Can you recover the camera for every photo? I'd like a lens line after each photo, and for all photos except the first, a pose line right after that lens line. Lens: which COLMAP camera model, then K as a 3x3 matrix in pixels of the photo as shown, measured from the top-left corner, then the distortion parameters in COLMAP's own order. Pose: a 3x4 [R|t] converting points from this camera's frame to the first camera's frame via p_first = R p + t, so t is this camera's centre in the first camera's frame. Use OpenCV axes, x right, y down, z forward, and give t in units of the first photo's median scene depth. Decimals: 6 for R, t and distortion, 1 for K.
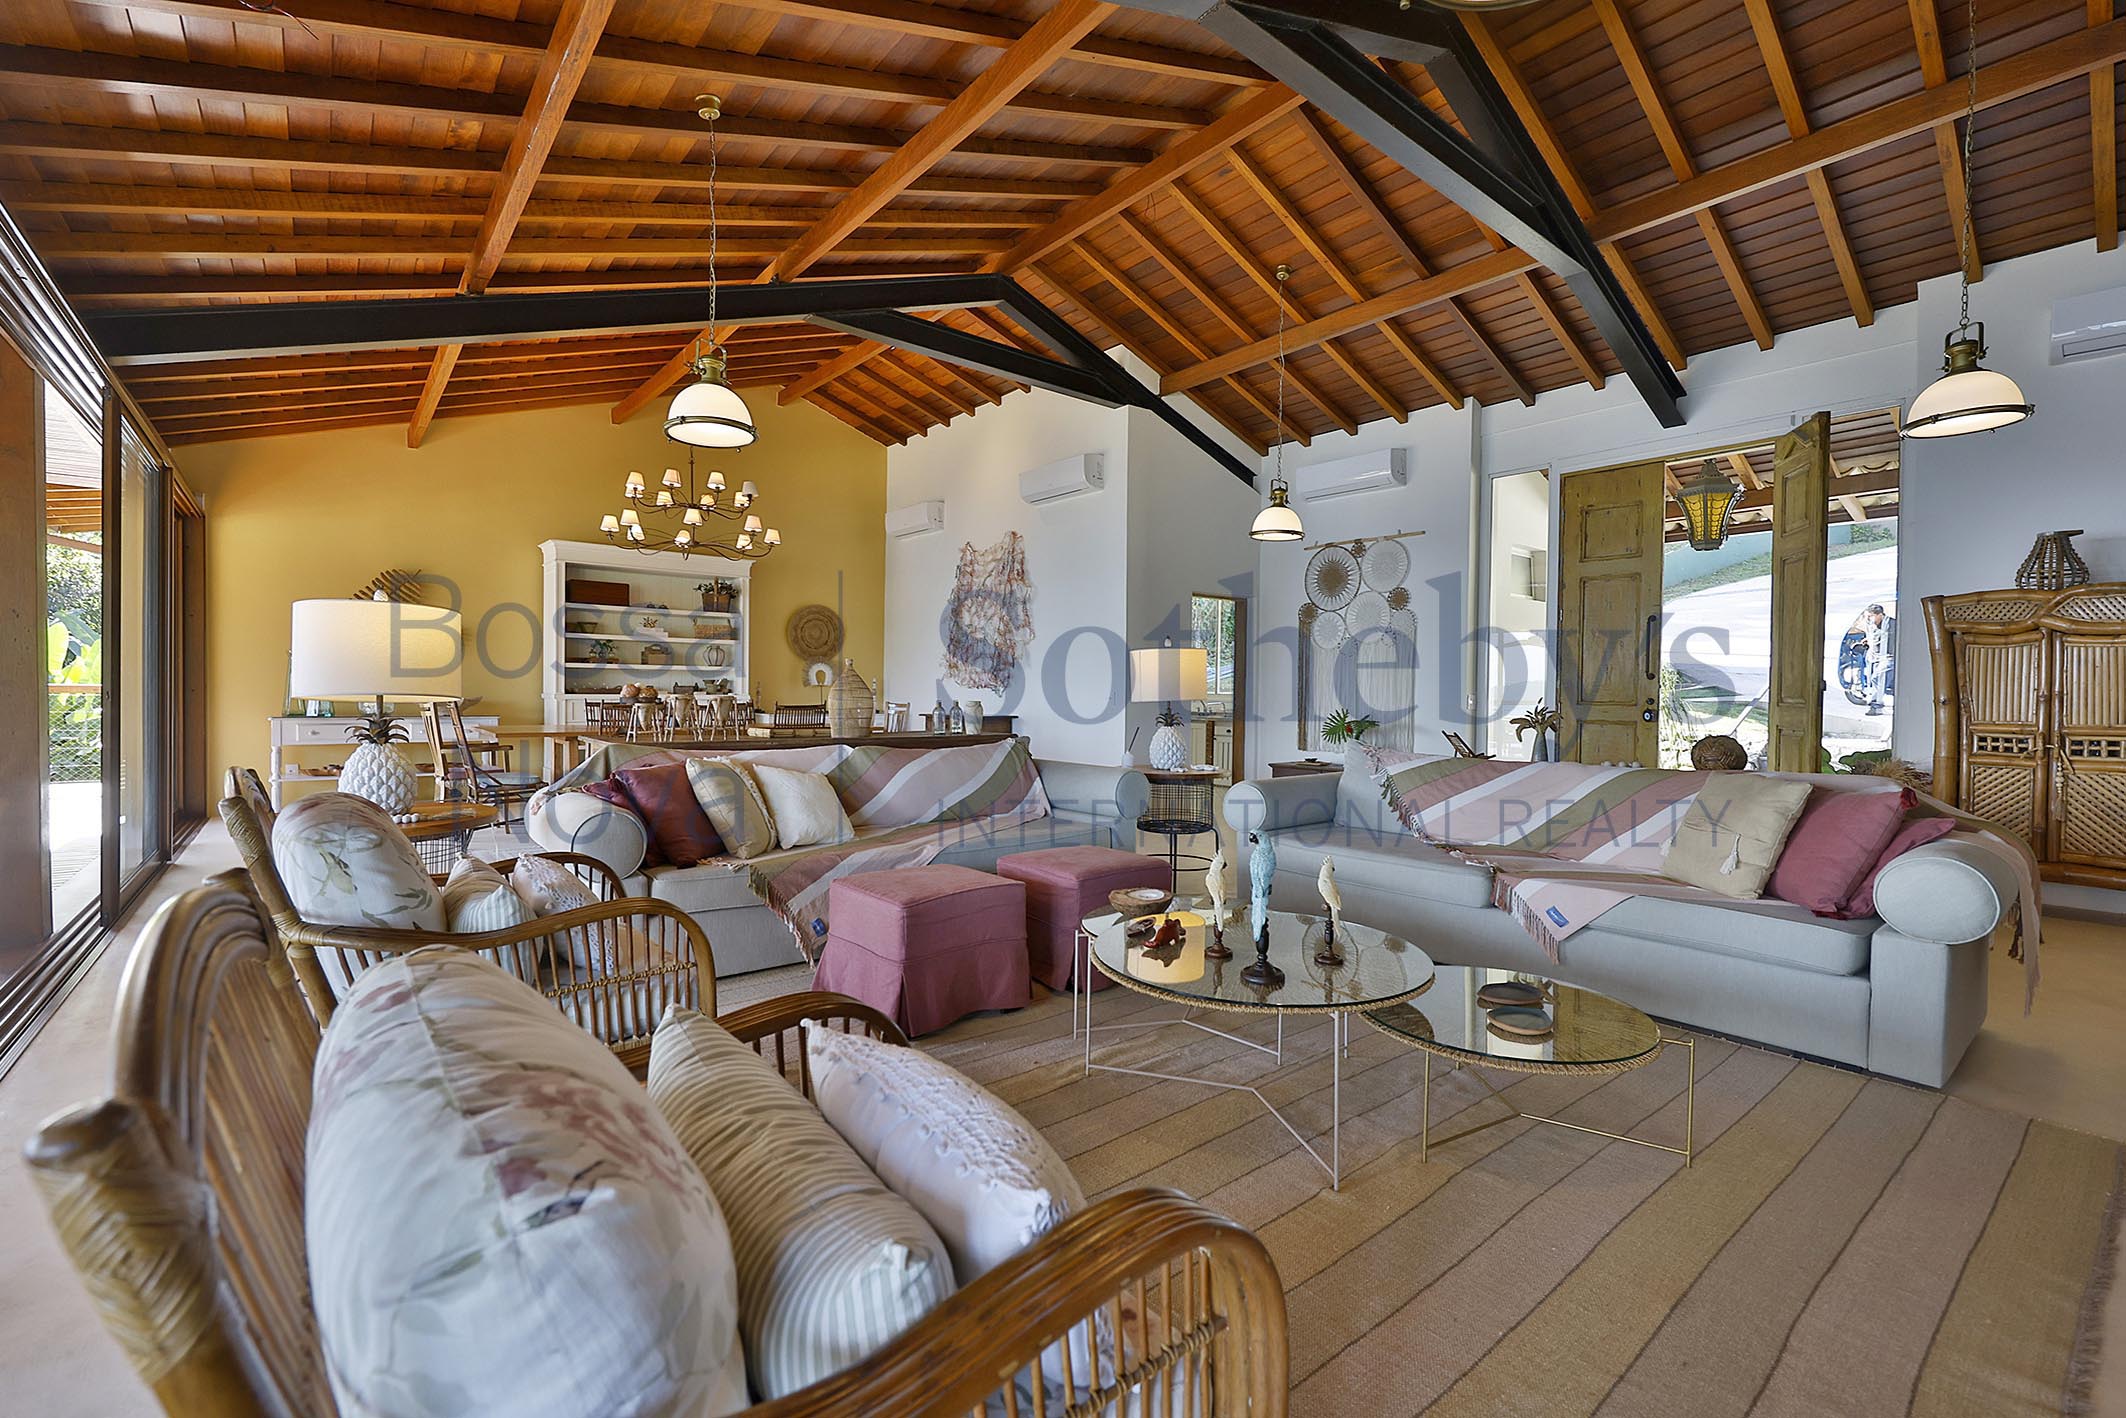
lens RADIAL K [[913.6, 0, 1063.2], [0, 913.6, 699.7], [0, 0, 1]] dist [0.002586, -0.000022]
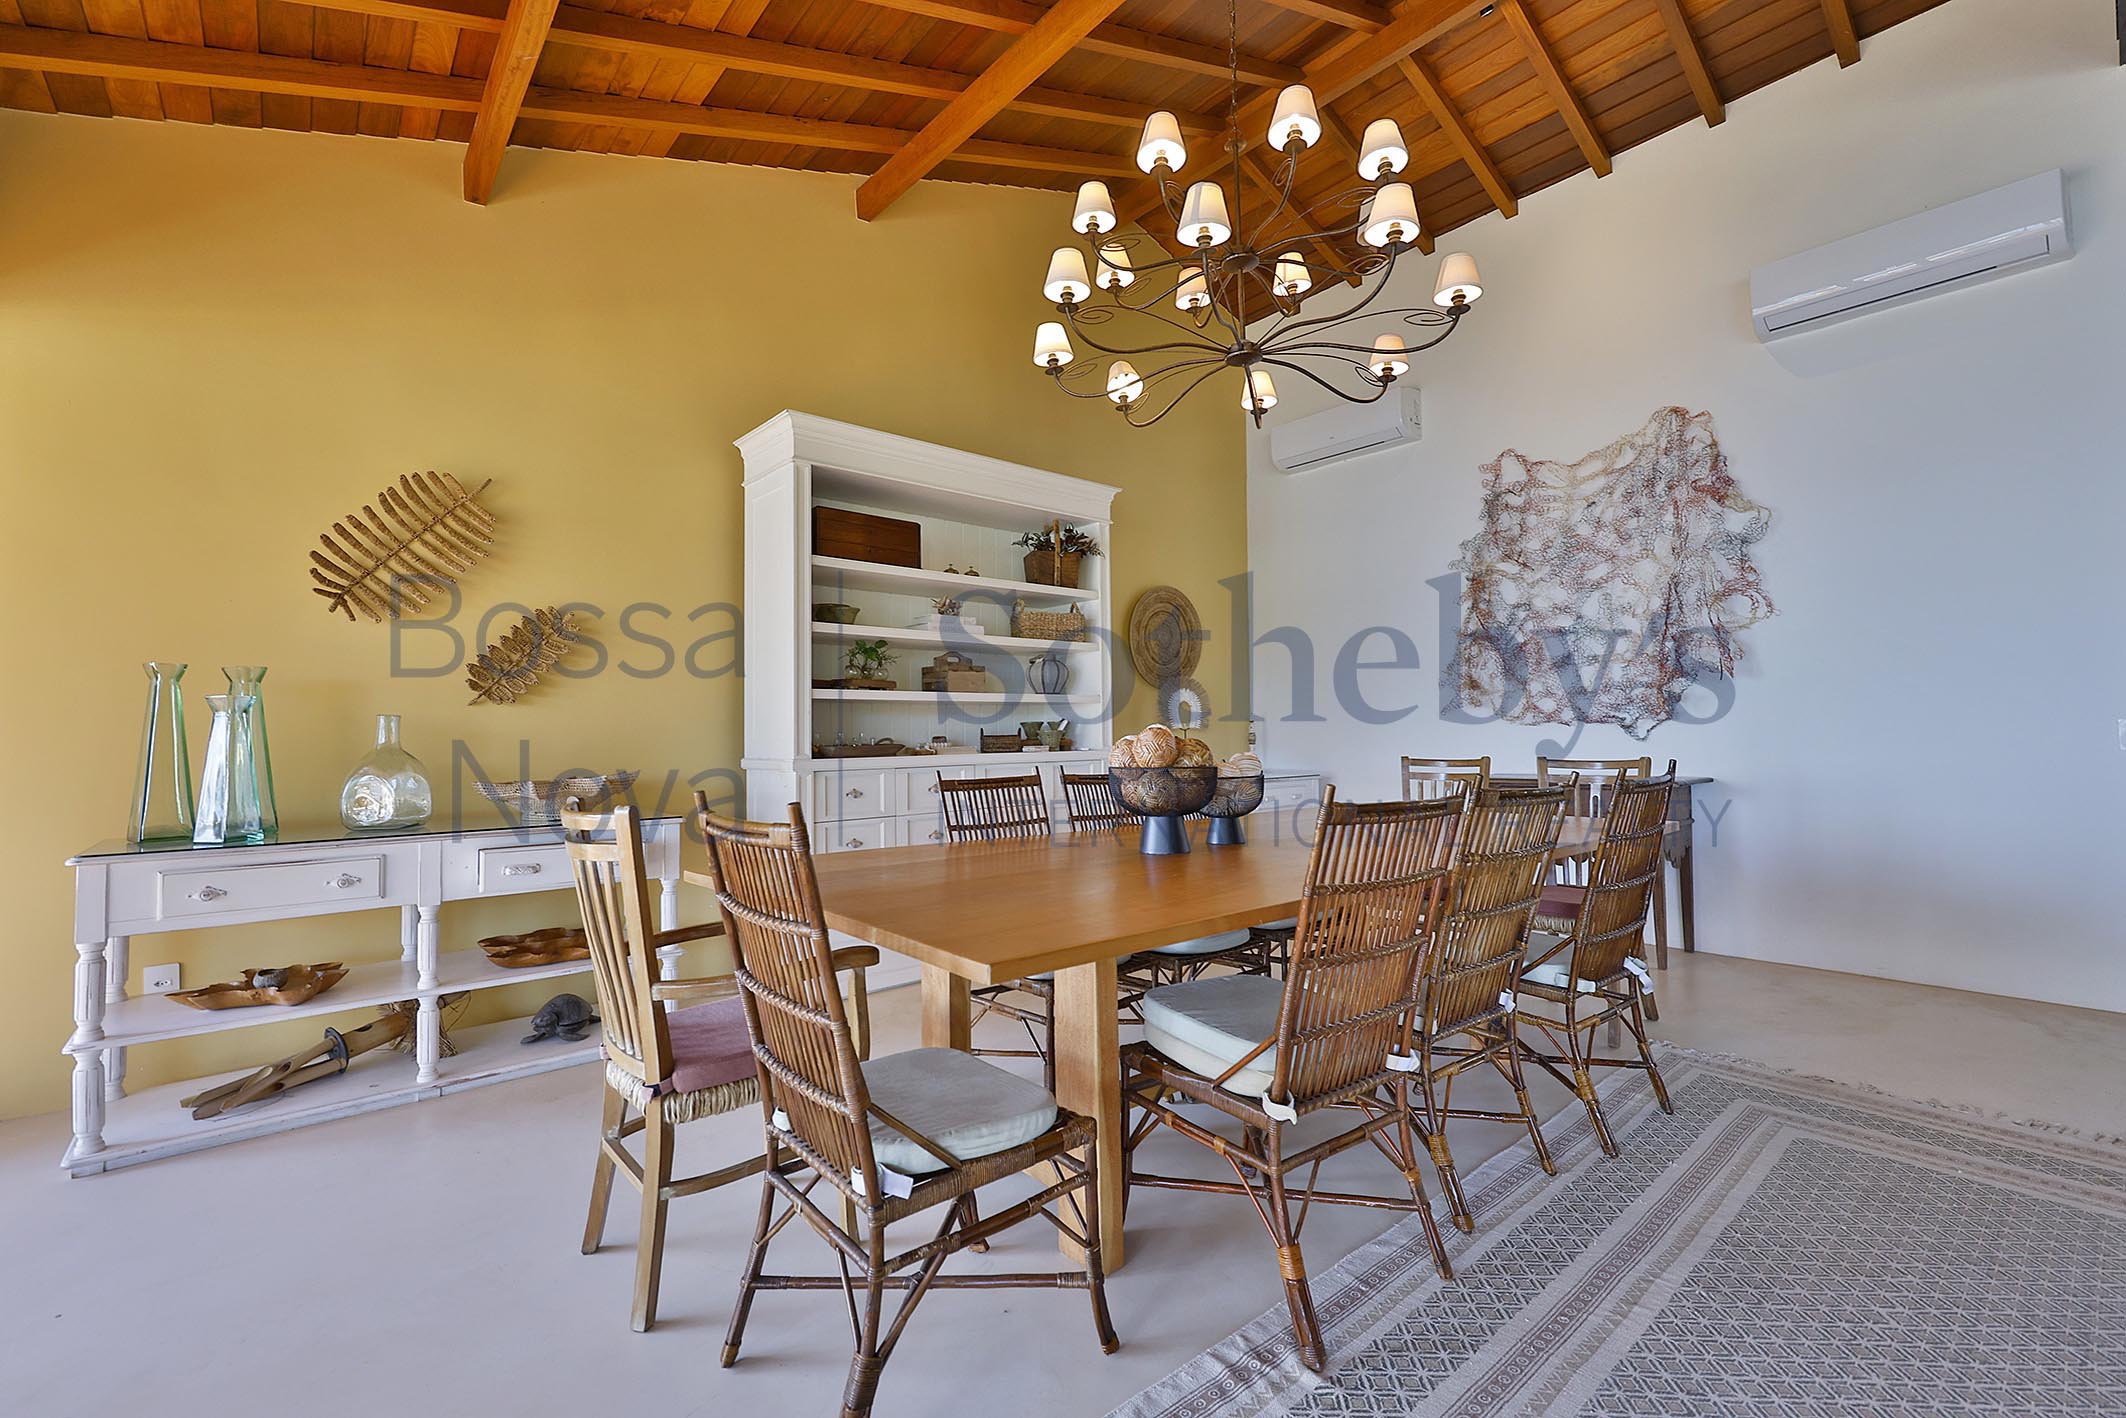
lens RADIAL K [[913.6, 0, 1066.1], [0, 913.6, 725.8], [0, 0, 1]] dist [0.002586, -0.000022]
pose [[0.997867, -0.030801, 0.057564, -0.420752], [0.032377, 0.999120, -0.026646, -0.006017], [-0.056693, 0.028453, 0.997986, 0.518206]]
